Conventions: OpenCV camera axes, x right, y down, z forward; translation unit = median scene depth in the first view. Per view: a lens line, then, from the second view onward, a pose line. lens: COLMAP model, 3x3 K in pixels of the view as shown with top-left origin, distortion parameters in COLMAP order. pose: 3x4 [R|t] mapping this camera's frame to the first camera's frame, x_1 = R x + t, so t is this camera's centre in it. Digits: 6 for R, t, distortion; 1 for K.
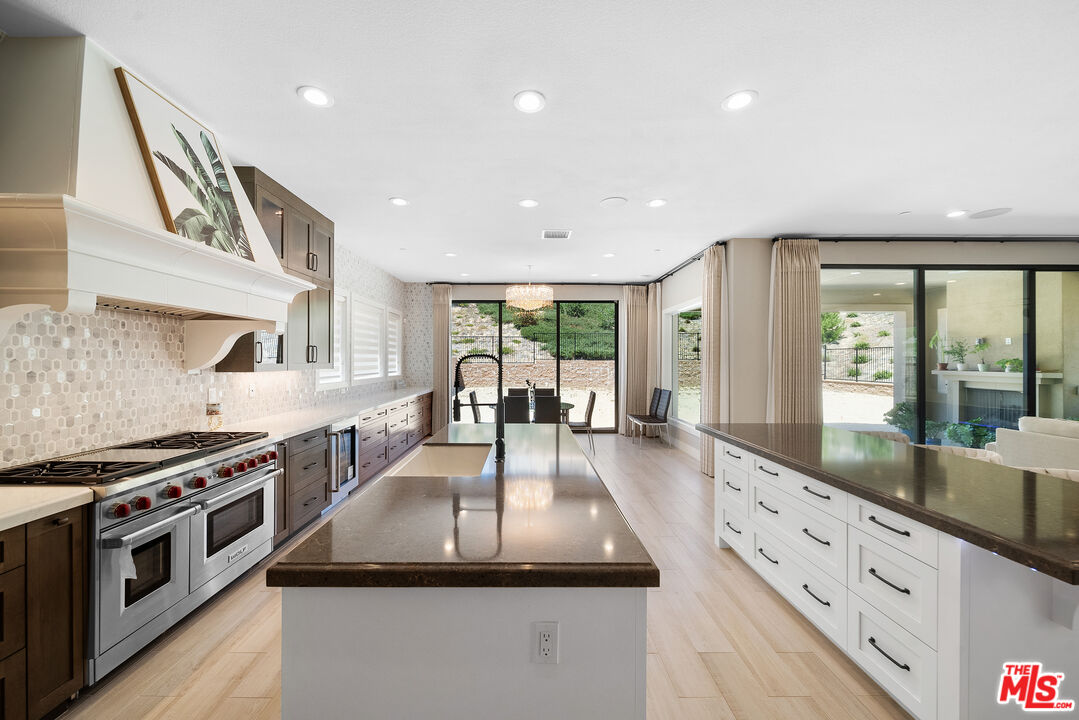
lens RADIAL K [[480.4, 0, 538.6], [0, 480.4, 366.0], [0, 0, 1]] dist [-0.008408, -0.000479]
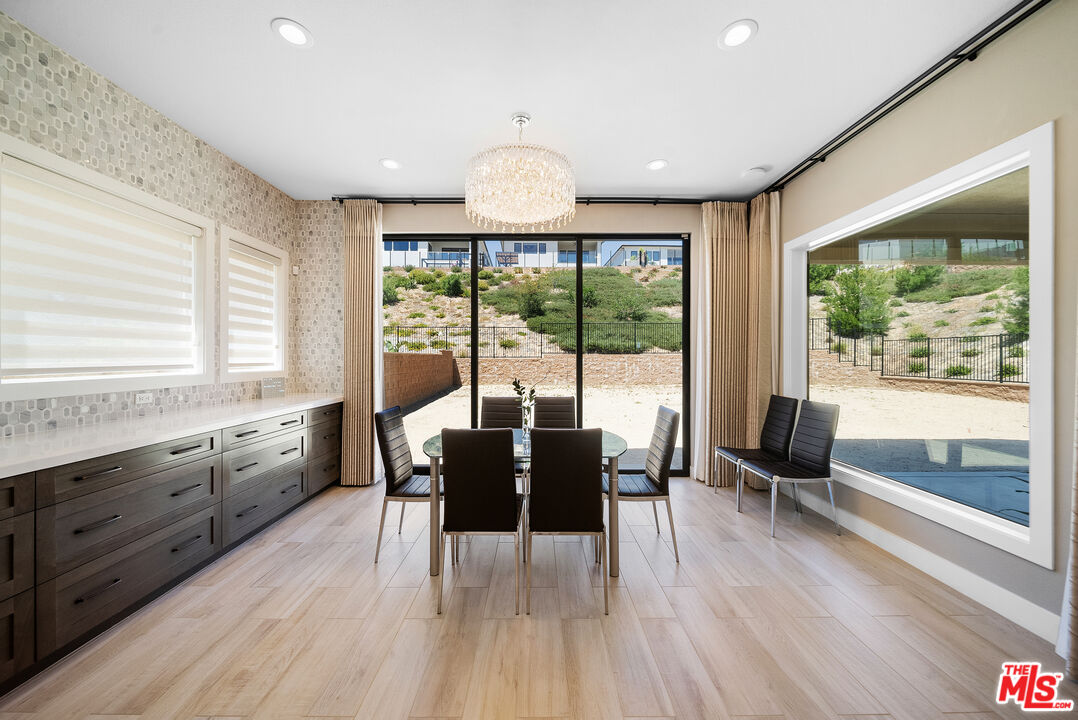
lens RADIAL K [[483.1, 0, 544.2], [0, 483.1, 367.3], [0, 0, 1]] dist [0.000365, -0.000102]
pose [[0.999982, -0.001170, -0.005890, 0.003503], [0.001233, 0.999942, 0.010714, 0.008905], [0.005877, -0.010721, 0.999925, 0.439709]]
